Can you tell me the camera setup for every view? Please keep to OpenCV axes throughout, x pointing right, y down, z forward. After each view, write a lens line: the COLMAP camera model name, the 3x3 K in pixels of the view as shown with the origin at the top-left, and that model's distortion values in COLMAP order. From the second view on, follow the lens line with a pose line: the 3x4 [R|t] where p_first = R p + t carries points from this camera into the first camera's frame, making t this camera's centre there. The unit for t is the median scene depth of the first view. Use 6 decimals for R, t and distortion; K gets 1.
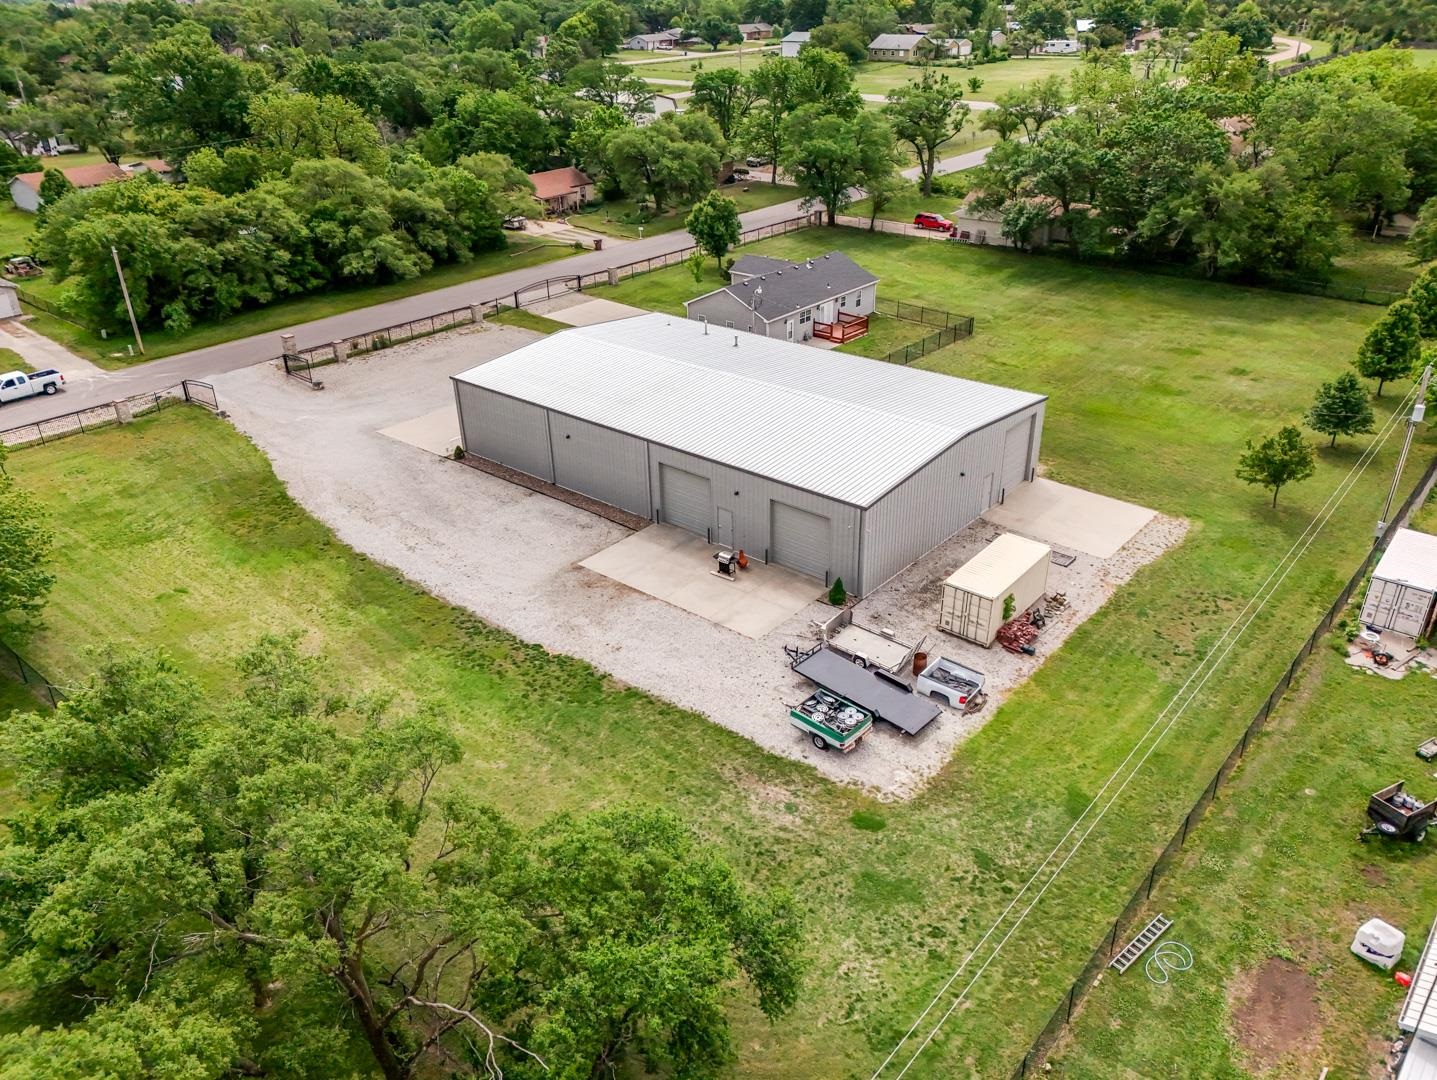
lens RADIAL K [[1096.3, 0, 720.9], [0, 1096.3, 543.2], [0, 0, 1]] dist [0.064947, -0.069293]
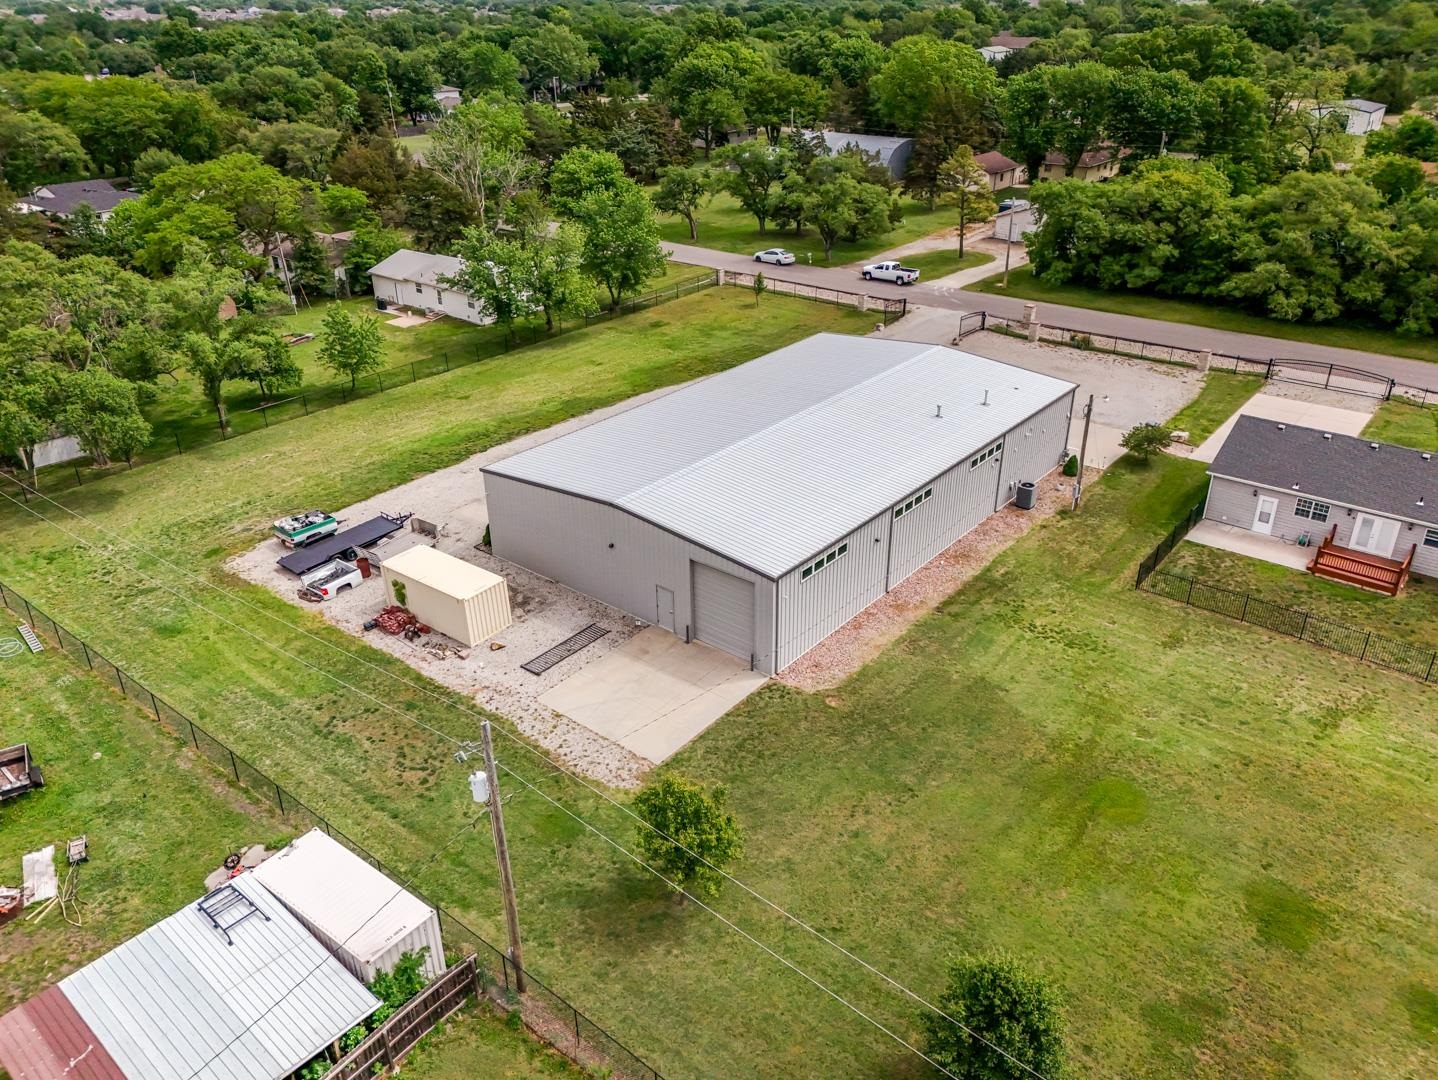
lens RADIAL K [[1078.8, 0, 716.0], [0, 1078.8, 536.1], [0, 0, 1]] dist [0.068535, -0.050733]
pose [[0.011496, 0.465417, -0.885017, 0.903203], [-0.449164, 0.793160, 0.411276, -0.425730], [0.893375, 0.392790, 0.218166, 0.801439]]
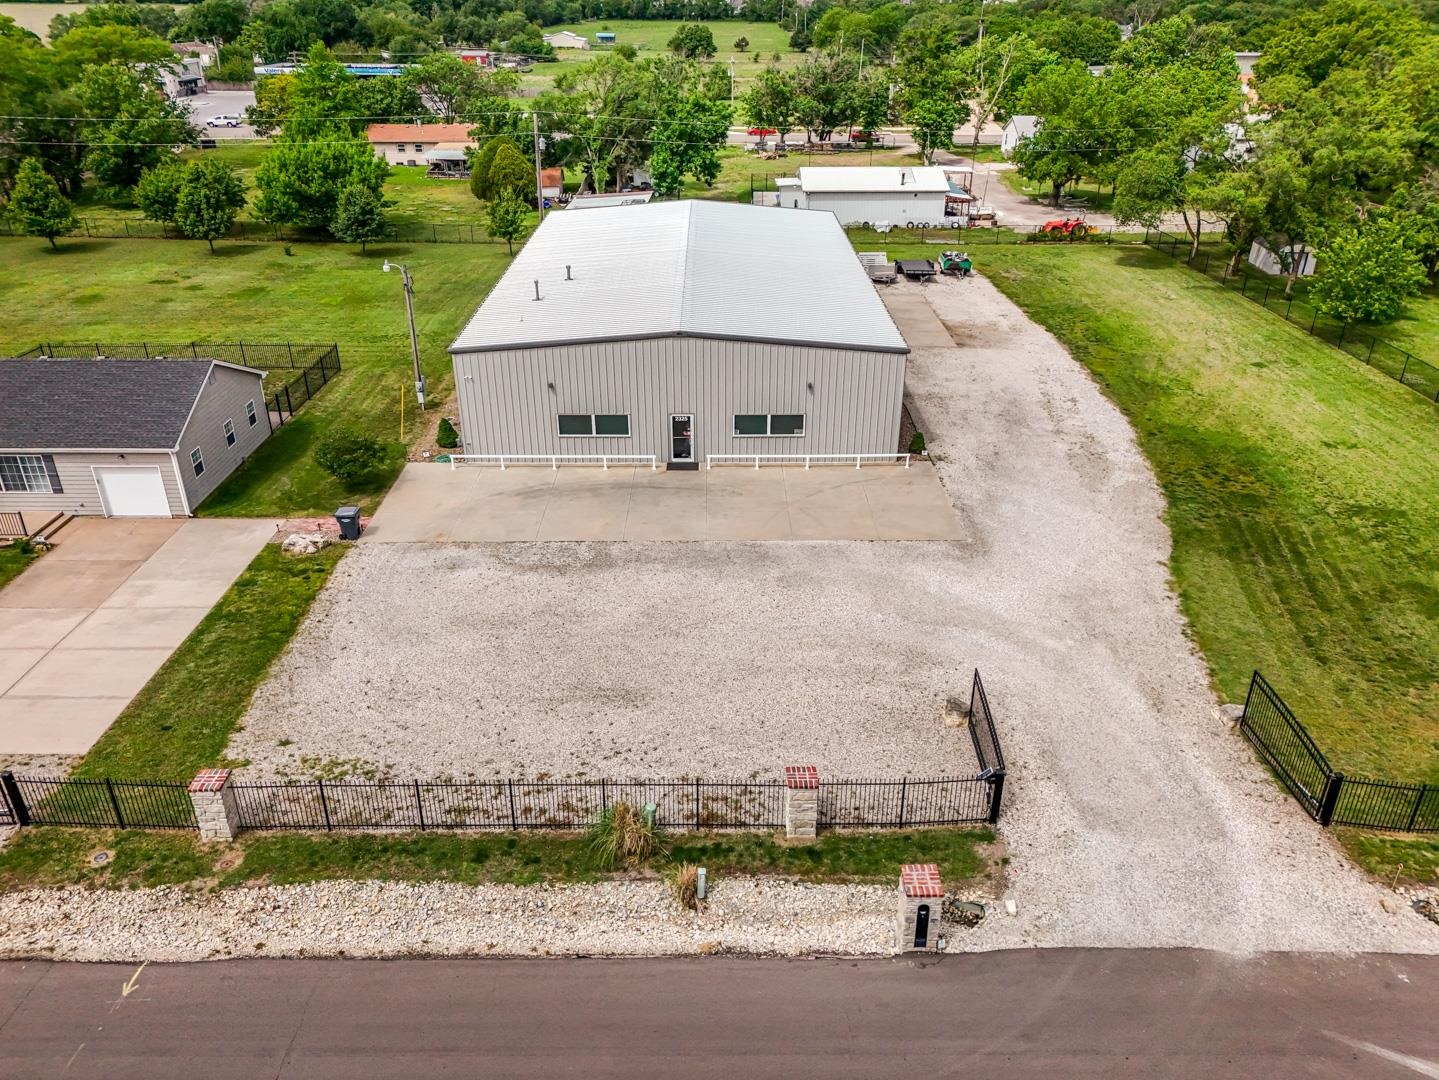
lens RADIAL K [[1061.5, 0, 726.3], [0, 1061.5, 545.4], [0, 0, 1]] dist [0.131283, -0.184392]
pose [[-0.651932, -0.332792, 0.681347, -0.699482], [0.354858, 0.660183, 0.661993, -0.577480], [-0.670120, 0.673356, -0.312301, 1.458876]]
